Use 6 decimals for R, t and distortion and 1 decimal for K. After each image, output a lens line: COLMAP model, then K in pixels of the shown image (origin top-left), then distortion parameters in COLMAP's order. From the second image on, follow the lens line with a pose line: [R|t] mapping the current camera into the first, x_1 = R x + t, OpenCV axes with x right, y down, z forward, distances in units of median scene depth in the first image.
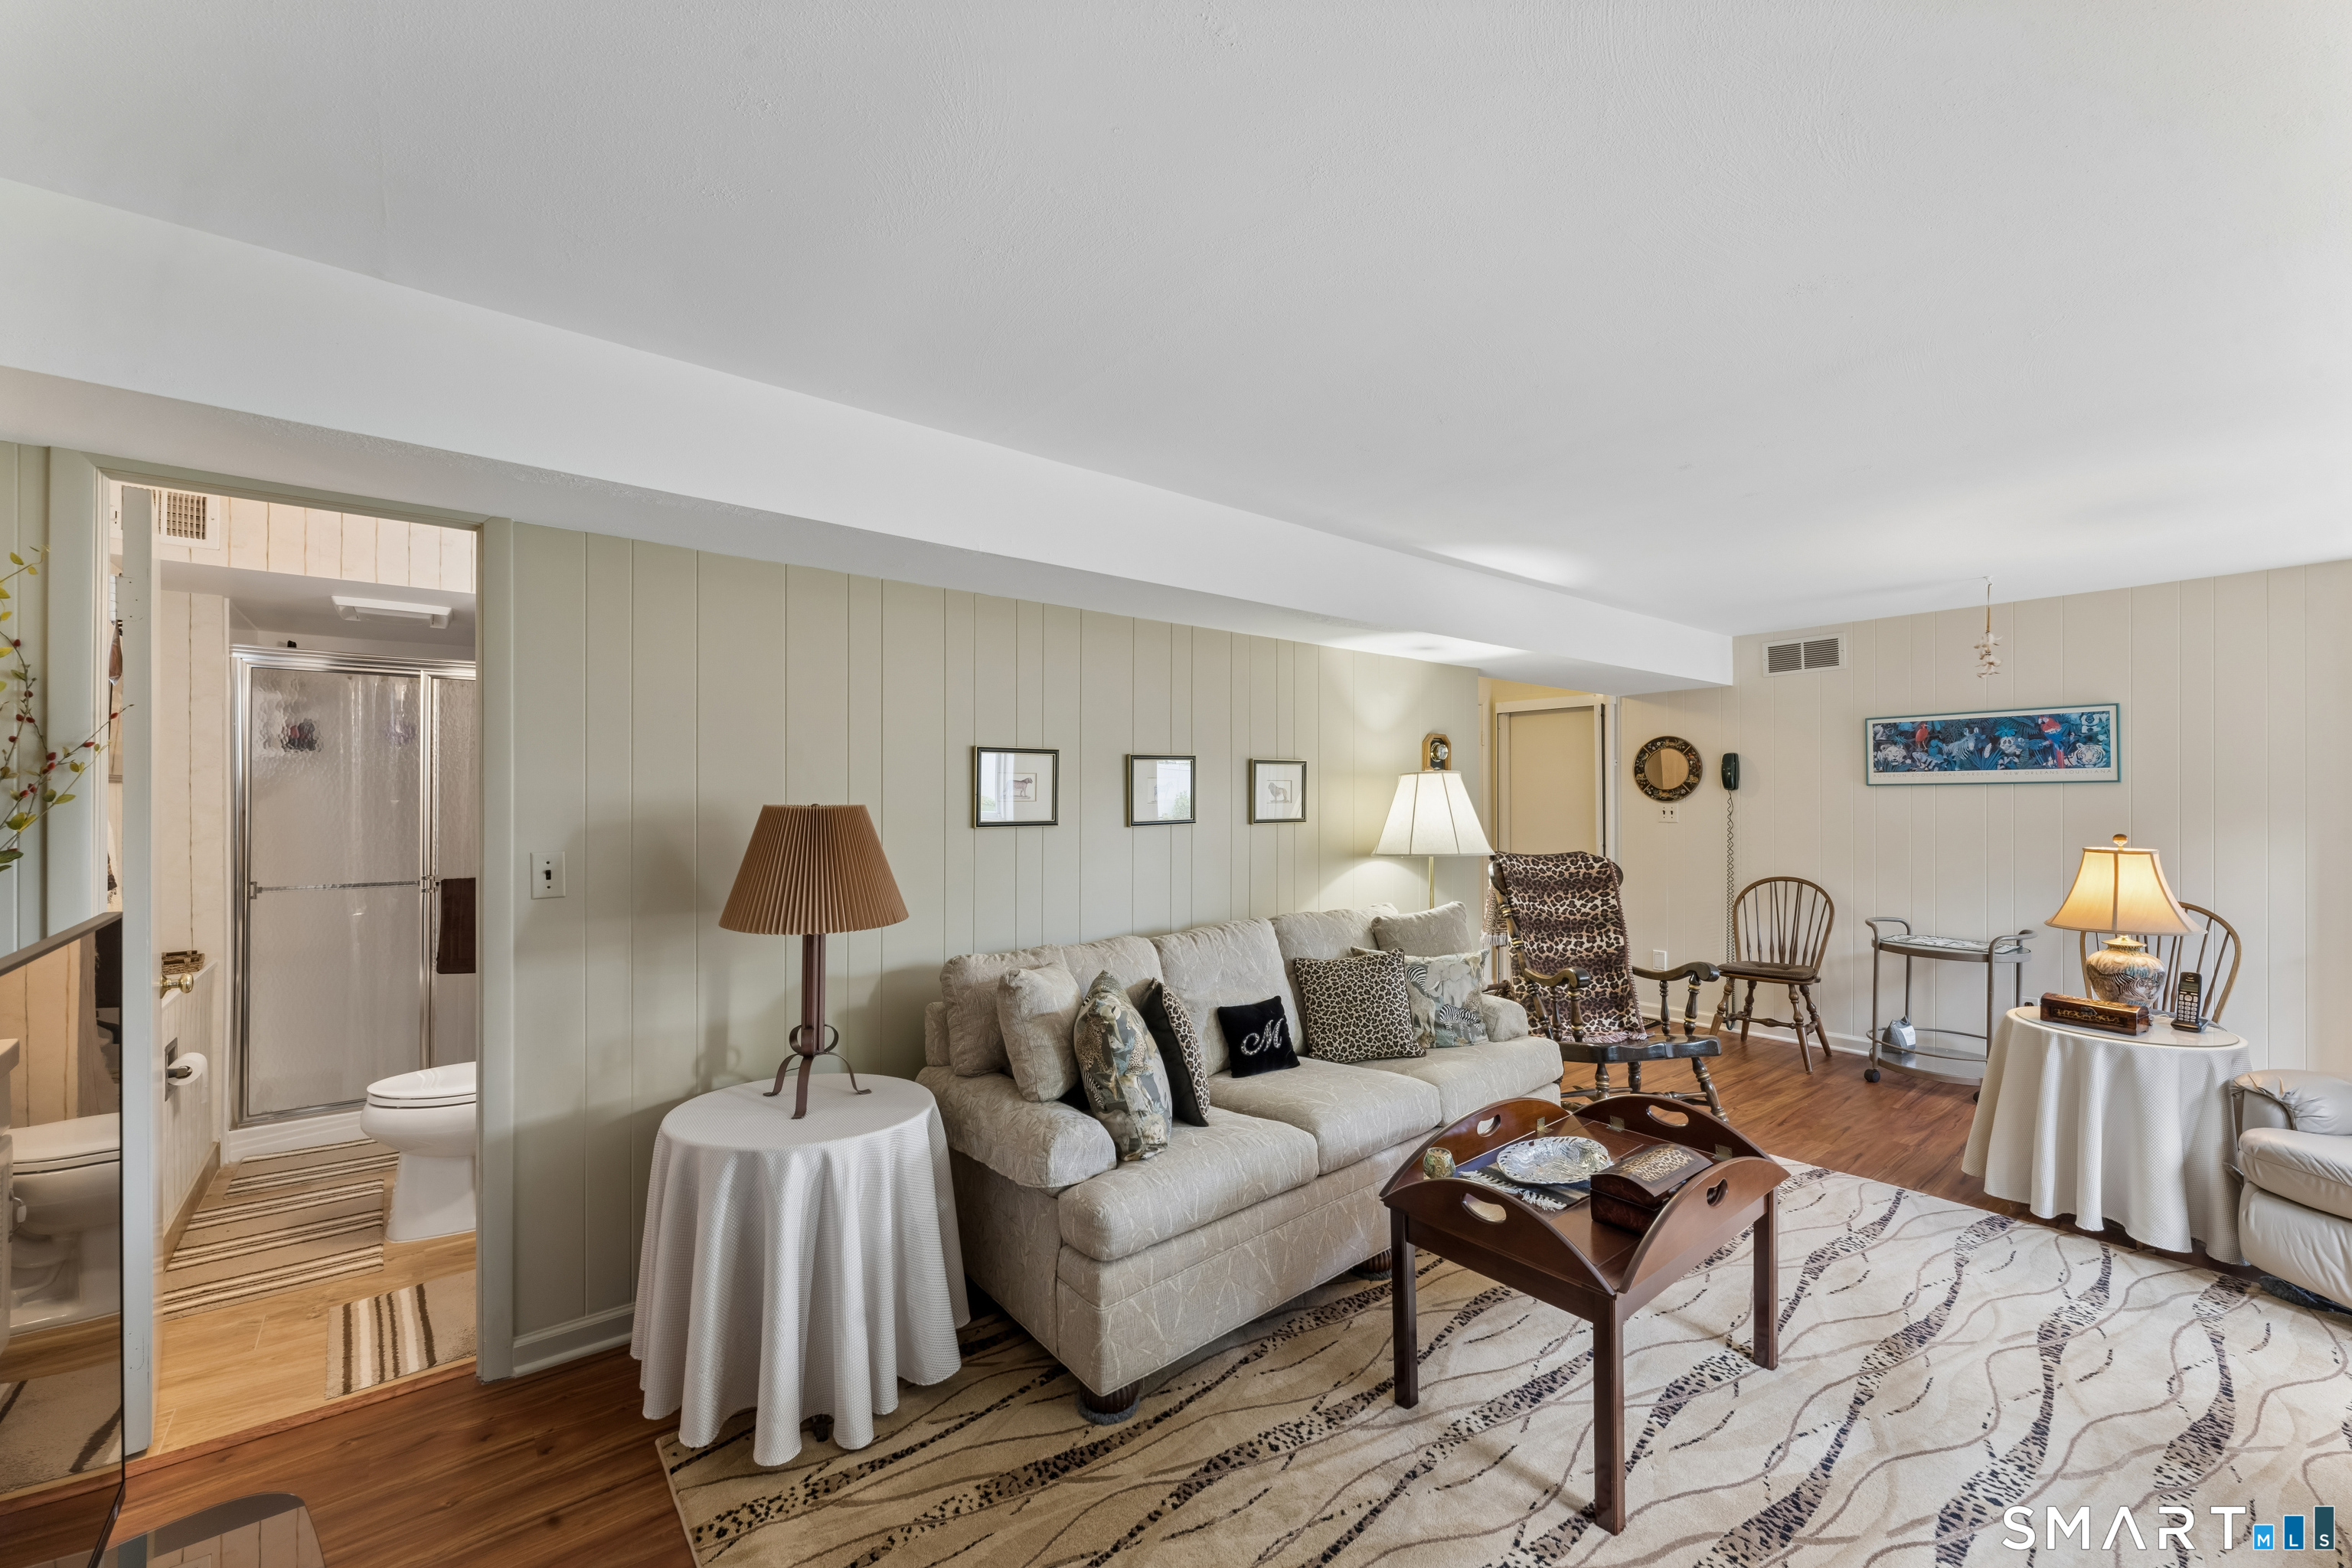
lens RADIAL K [[935.0, 0, 1176.0], [0, 935.0, 784.0], [0, 0, 1]] dist [-0.002124, -0.000236]
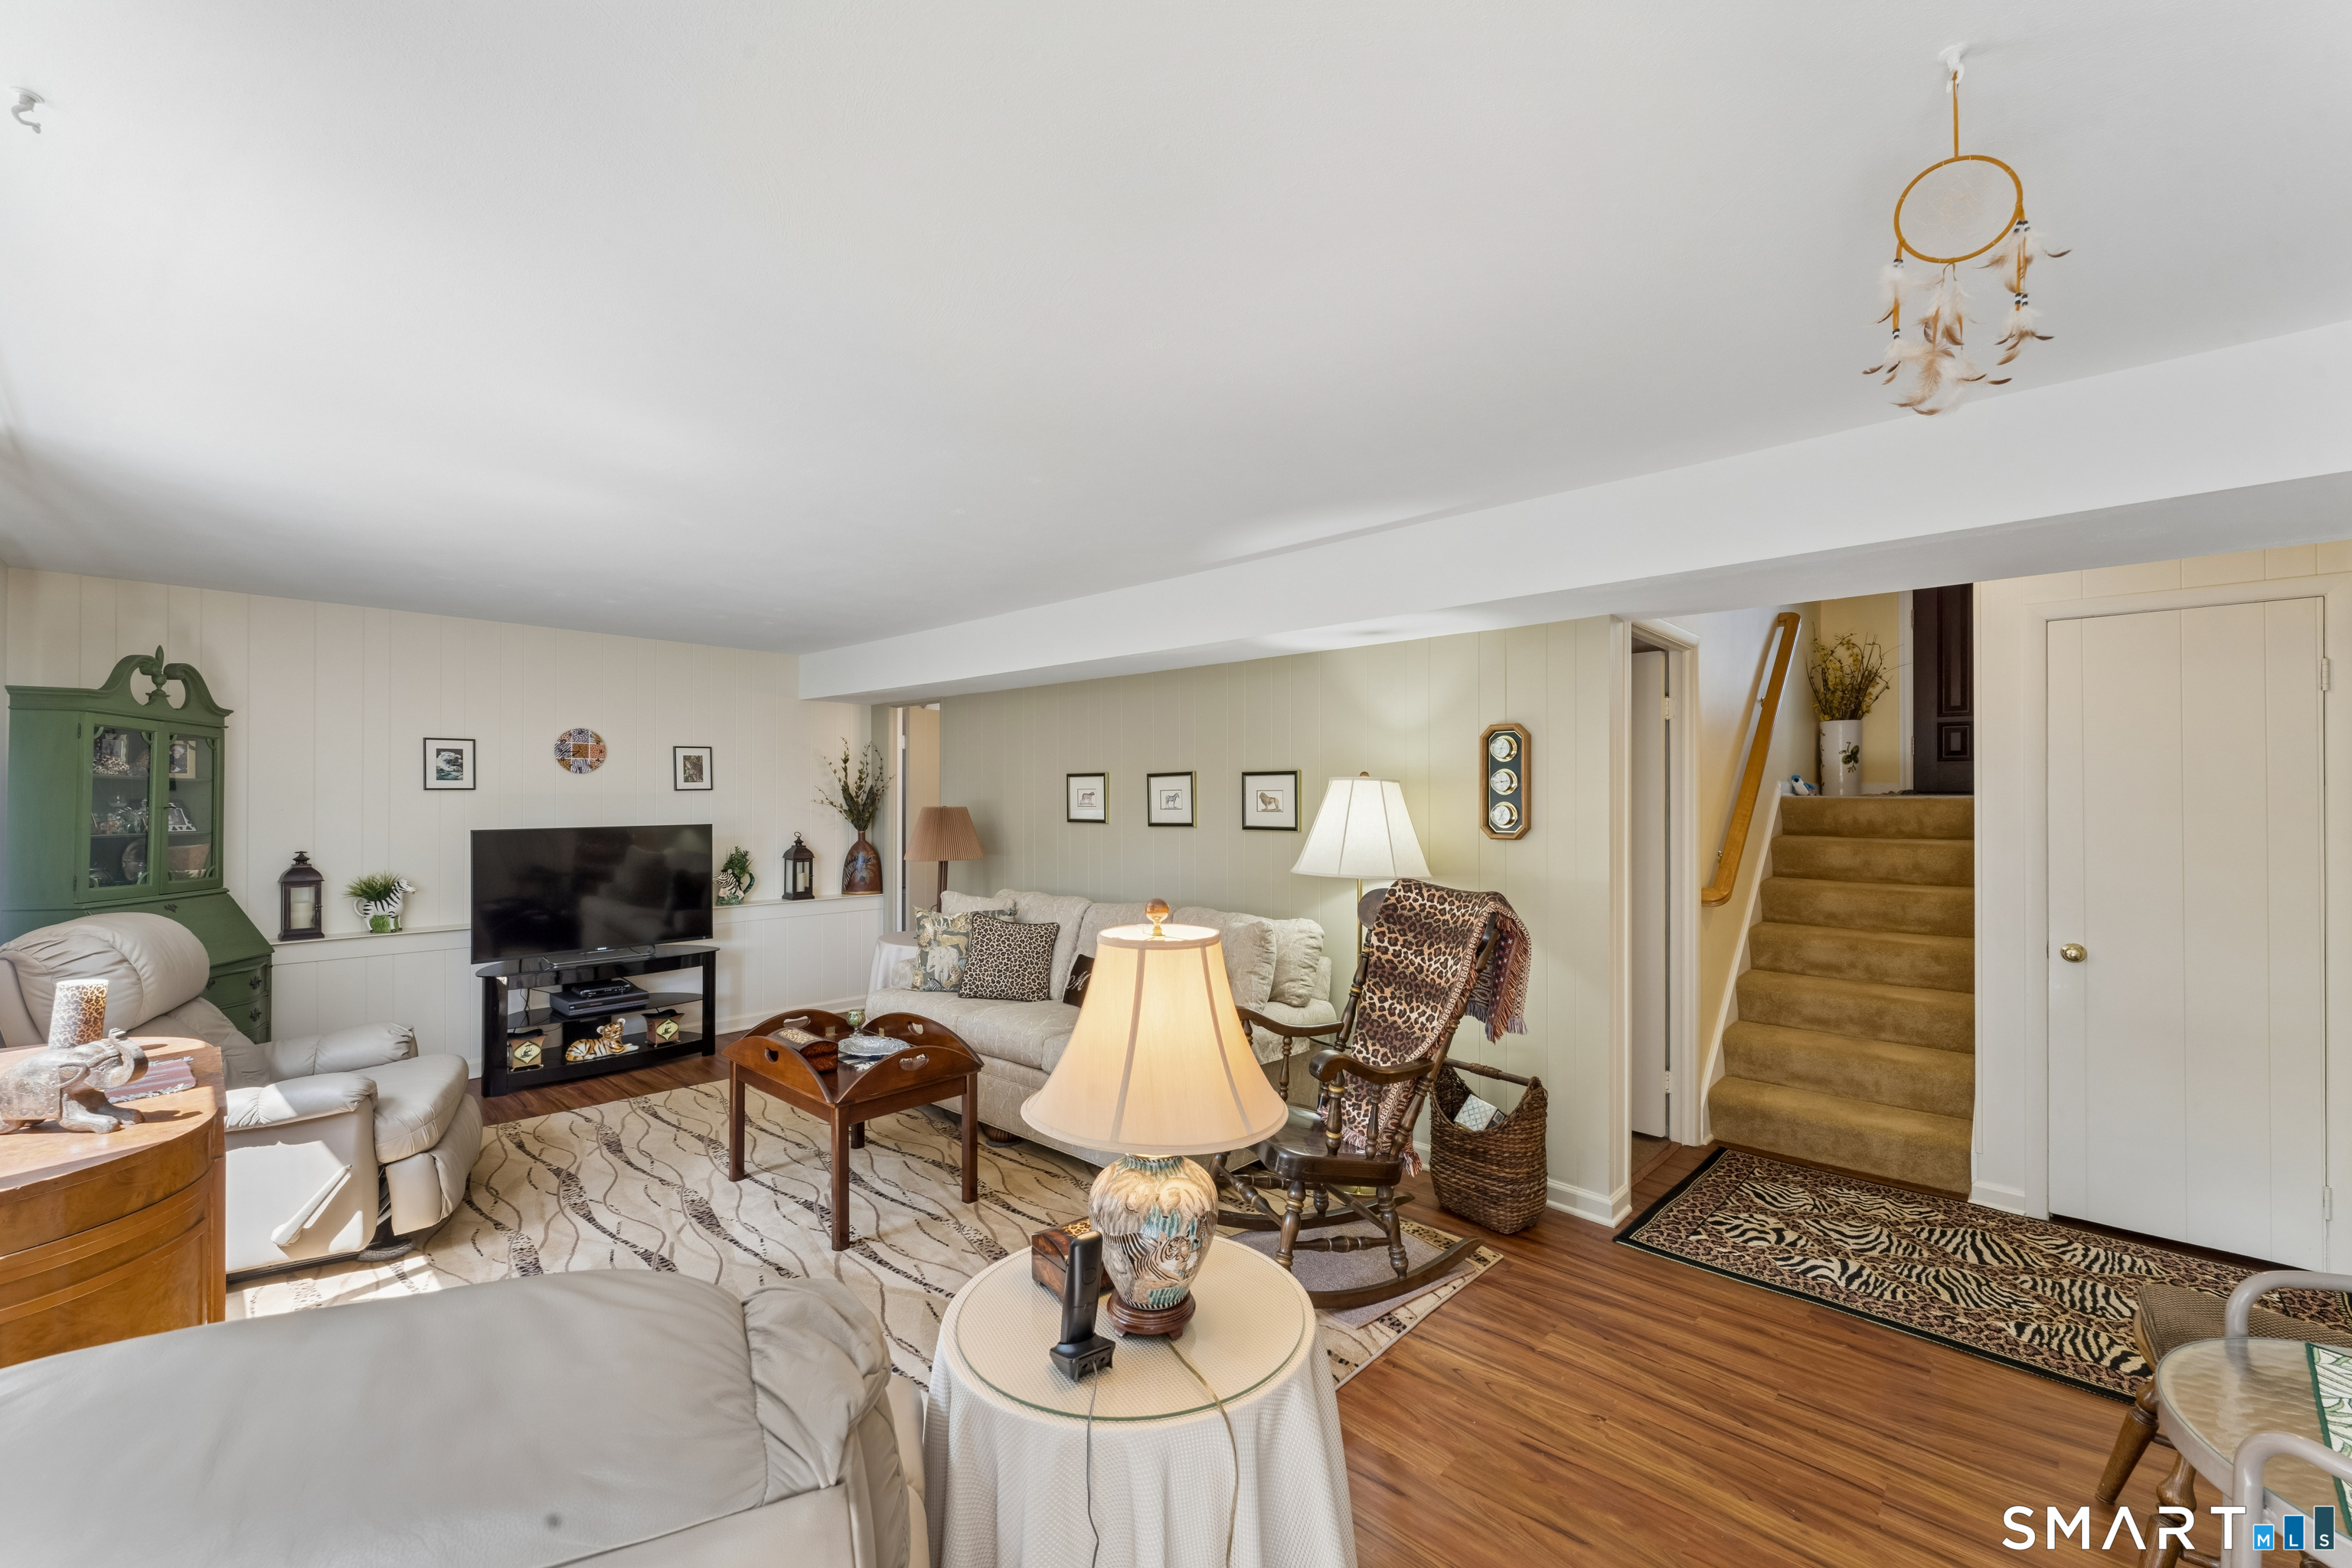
lens RADIAL K [[941.9, 0, 1176.0], [0, 941.9, 784.0], [0, 0, 1]] dist [-0.000543, -0.000062]
pose [[0.141495, -0.016159, -0.989807, 1.219084], [0.003395, 0.999869, -0.015838, 0.005674], [0.989933, -0.001119, 0.141531, 0.782399]]
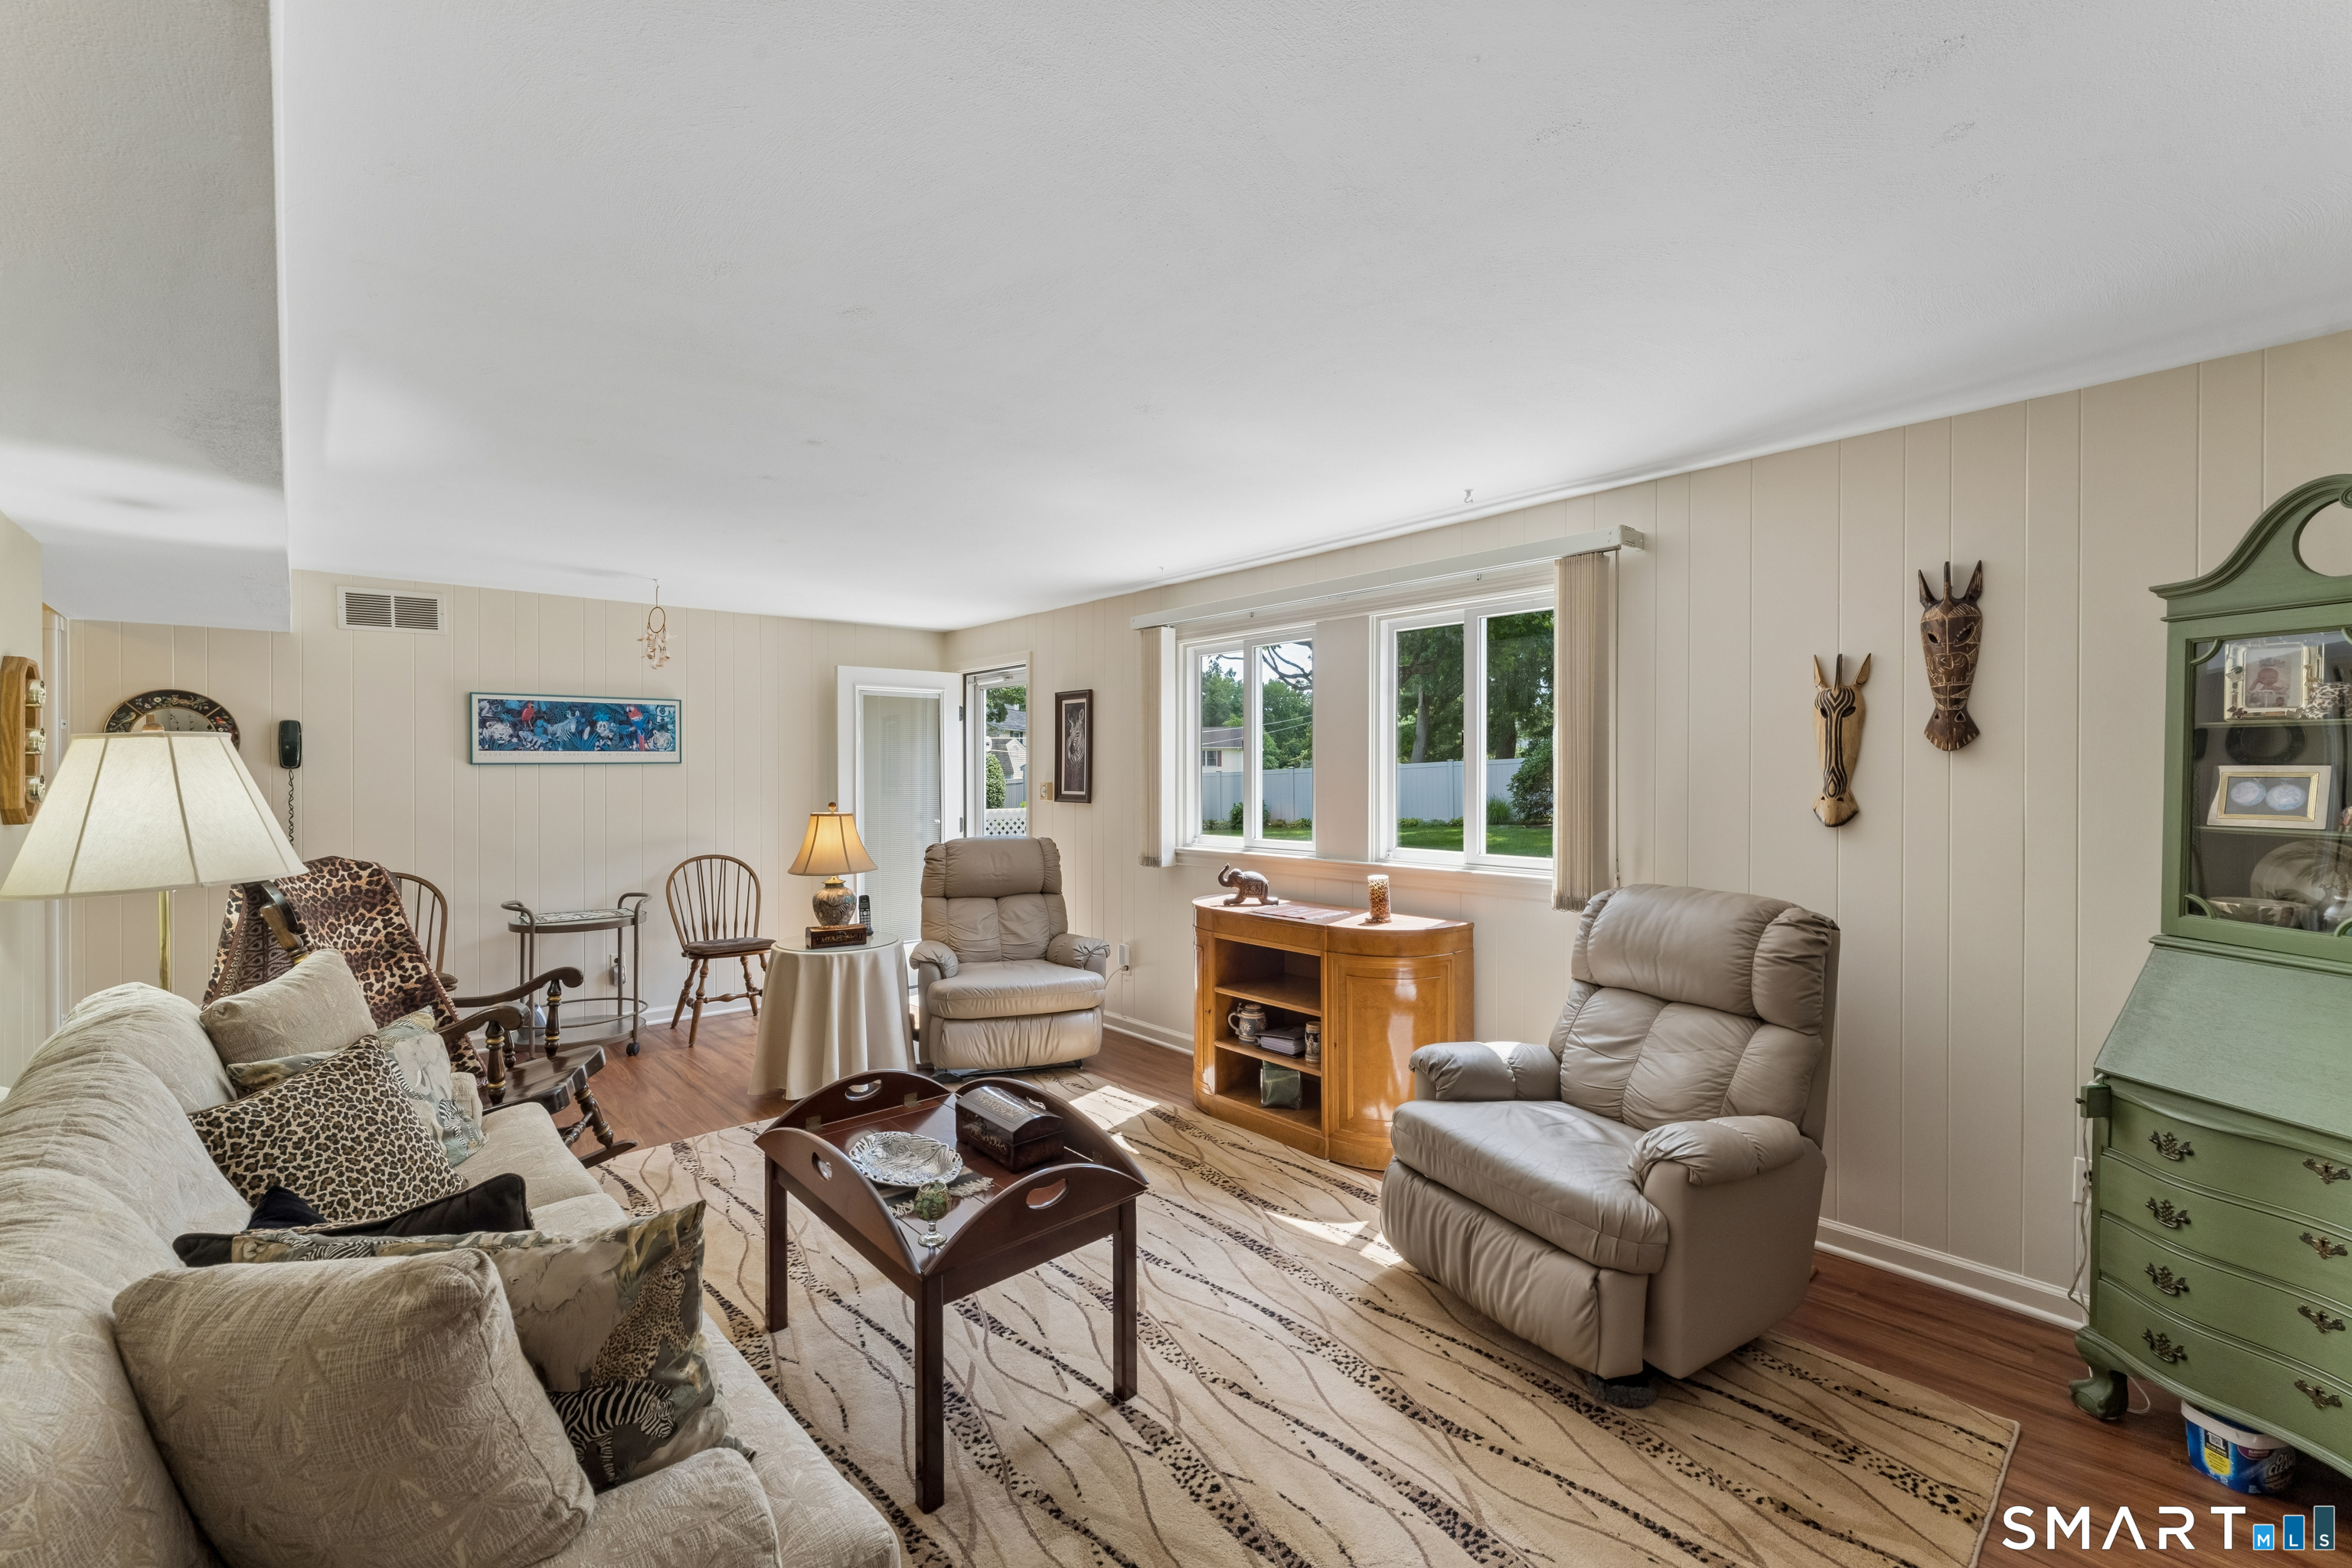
lens RADIAL K [[978.3, 0, 1185.8], [0, 978.3, 726.7], [0, 0, 1]] dist [0.011682, -0.009955]
pose [[-0.071915, 0.047475, 0.996280, -0.391838], [-0.007896, 0.998808, -0.048165, 0.007656], [-0.997379, -0.011330, -0.071455, 0.493526]]
